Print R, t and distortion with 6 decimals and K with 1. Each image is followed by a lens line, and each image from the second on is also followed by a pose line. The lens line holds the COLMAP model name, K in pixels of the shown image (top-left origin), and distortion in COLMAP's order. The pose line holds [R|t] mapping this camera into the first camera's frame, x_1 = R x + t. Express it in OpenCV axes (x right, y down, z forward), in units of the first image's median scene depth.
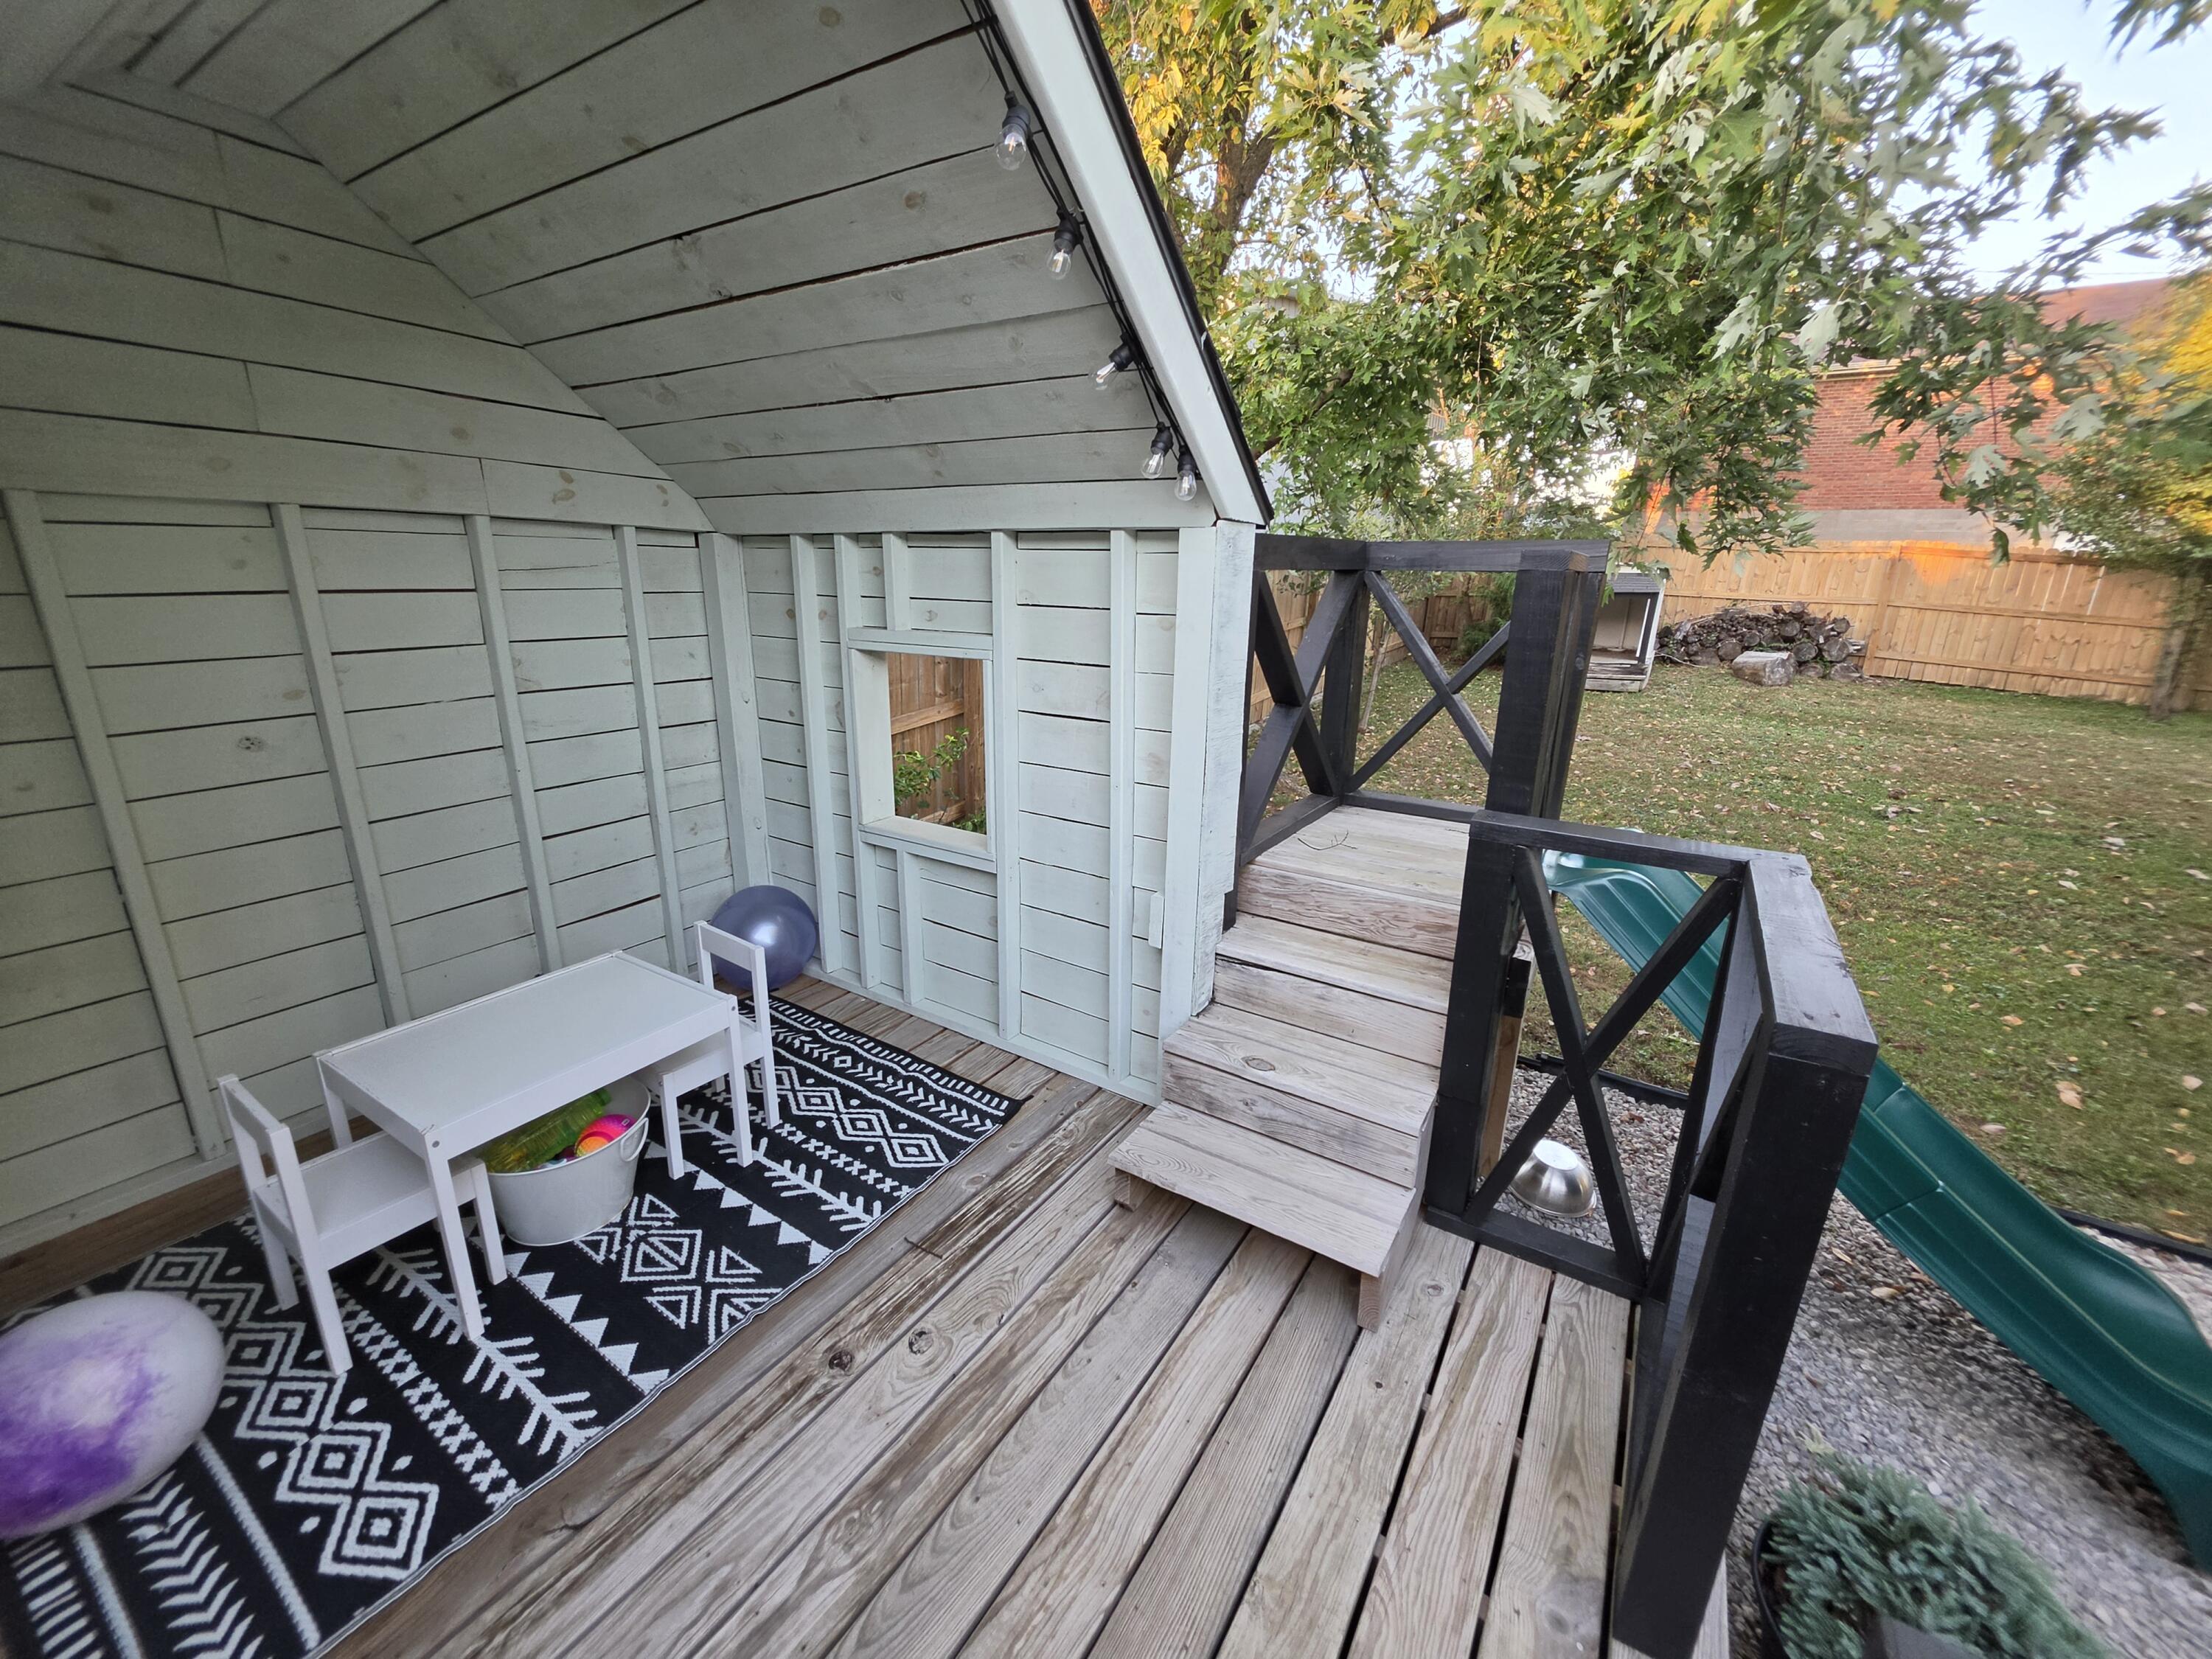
lens RADIAL K [[882.7, 0, 1102.5], [0, 882.7, 827.7], [0, 0, 1]] dist [0.000154, -0.000142]
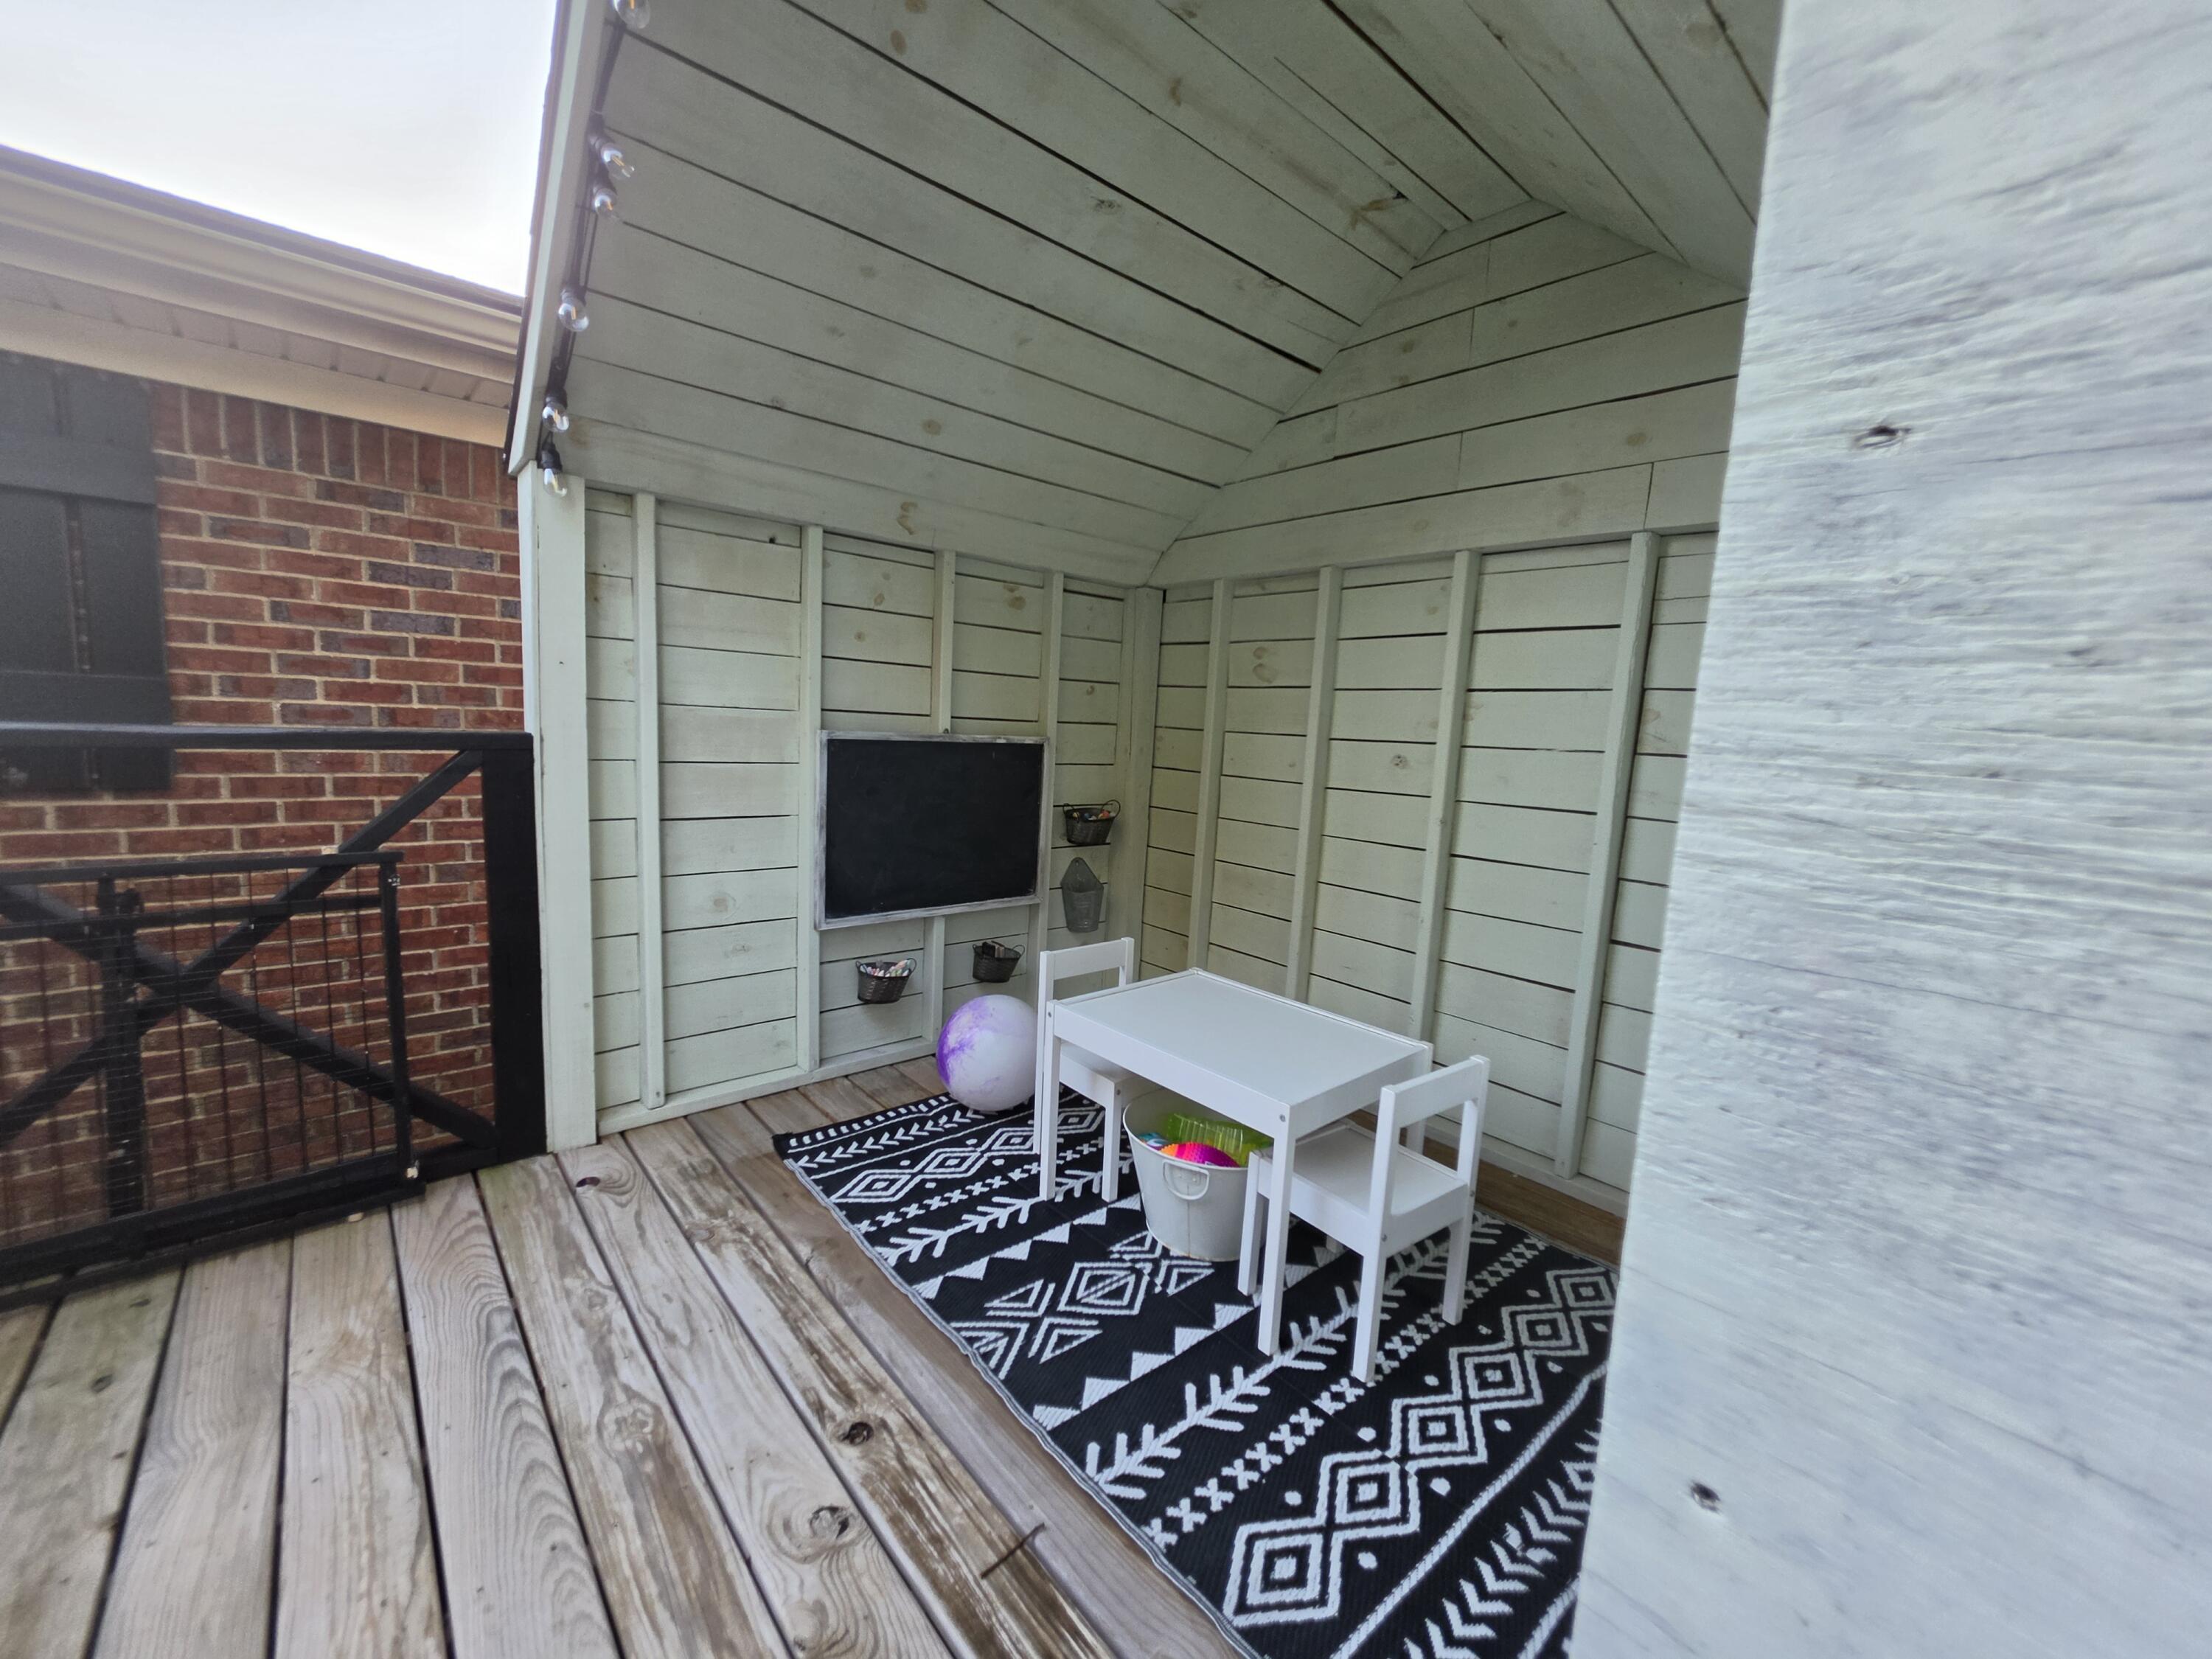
lens RADIAL K [[882.7, 0, 1103.1], [0, 882.7, 834.0], [0, 0, 1]] dist [0.000154, -0.000142]
pose [[-0.284215, 0.088949, -0.954626, 0.329514], [-0.316453, 0.931184, 0.180981, -0.108323], [0.905030, 0.353532, -0.236508, 1.109415]]
